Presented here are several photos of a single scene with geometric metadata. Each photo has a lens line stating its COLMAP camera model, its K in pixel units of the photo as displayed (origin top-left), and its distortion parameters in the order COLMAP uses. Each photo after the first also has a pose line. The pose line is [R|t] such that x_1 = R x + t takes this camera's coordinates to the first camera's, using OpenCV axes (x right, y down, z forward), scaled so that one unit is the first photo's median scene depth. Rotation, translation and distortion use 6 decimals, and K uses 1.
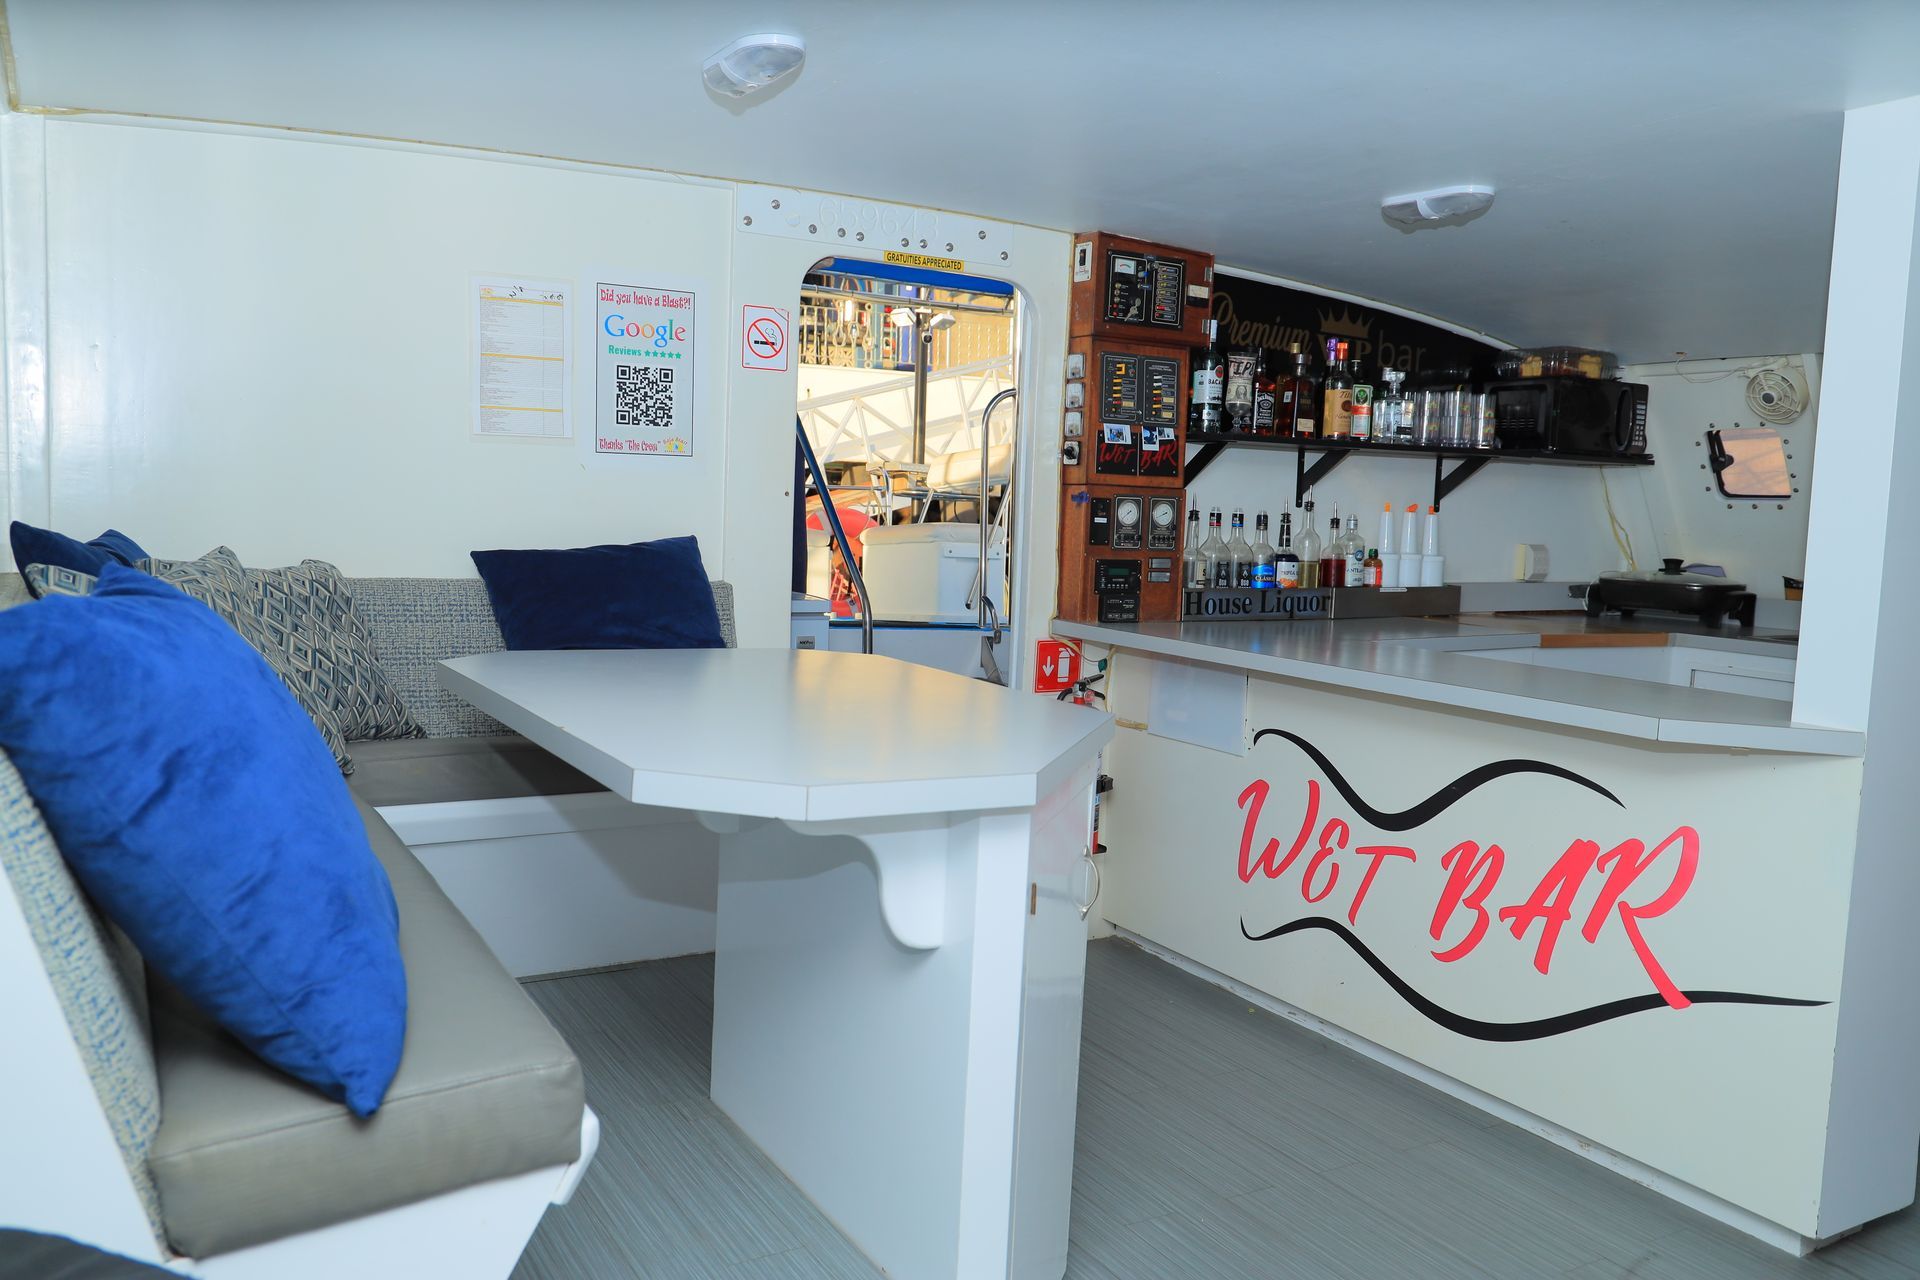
lens RADIAL K [[1299.1, 0, 960.3], [0, 1299.1, 617.7], [0, 0, 1]] dist [-0.013230, 0.032055]
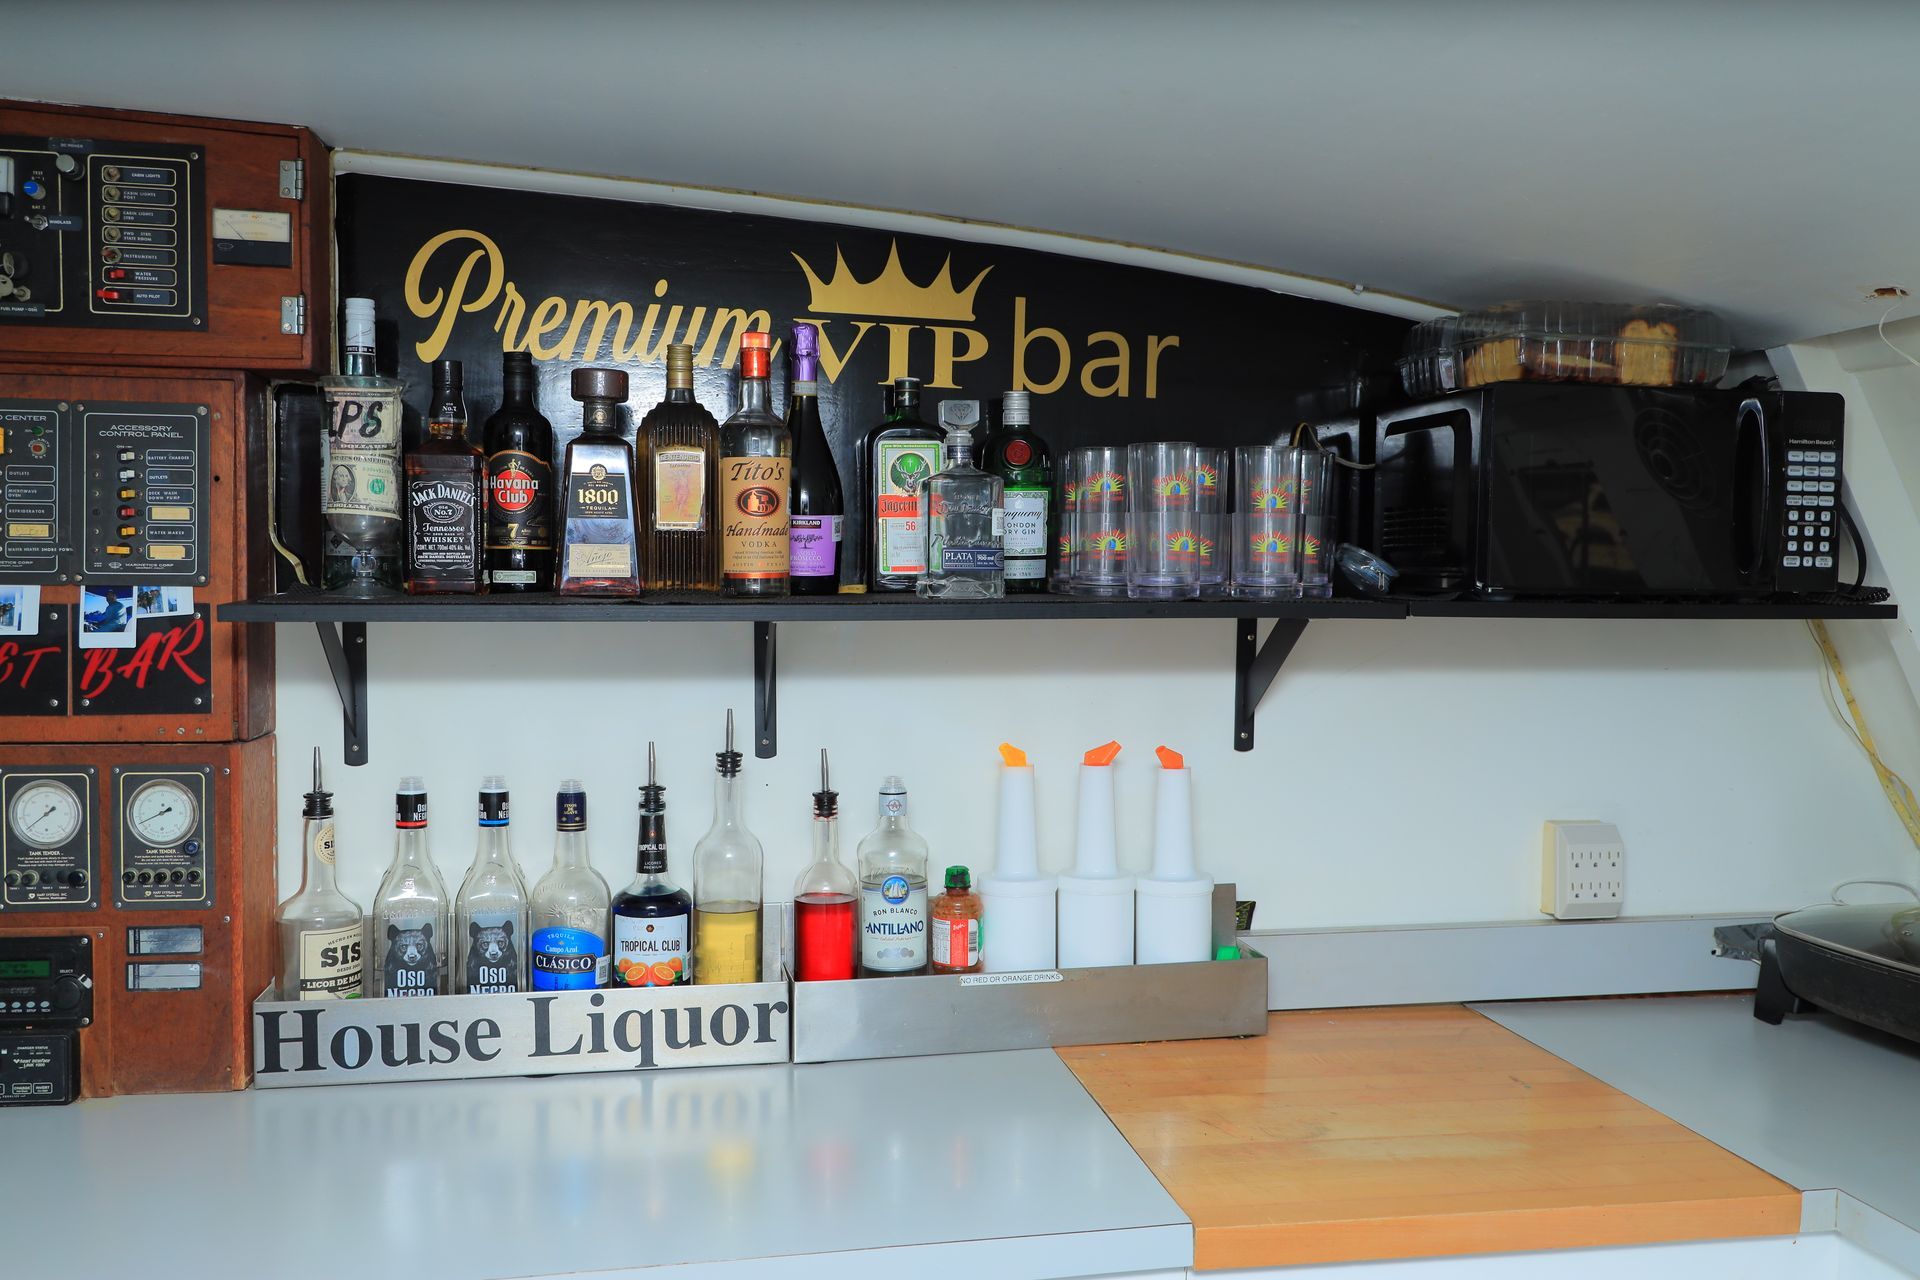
lens RADIAL K [[1486.9, 0, 960.0], [0, 1486.9, 640.0], [0, 0, 1]] dist [-0.009713, -0.001211]
pose [[0.949028, -0.012109, -0.314959, 0.512042], [-0.005738, 0.998432, -0.055676, -0.106855], [0.315140, 0.054645, 0.947471, 0.658118]]
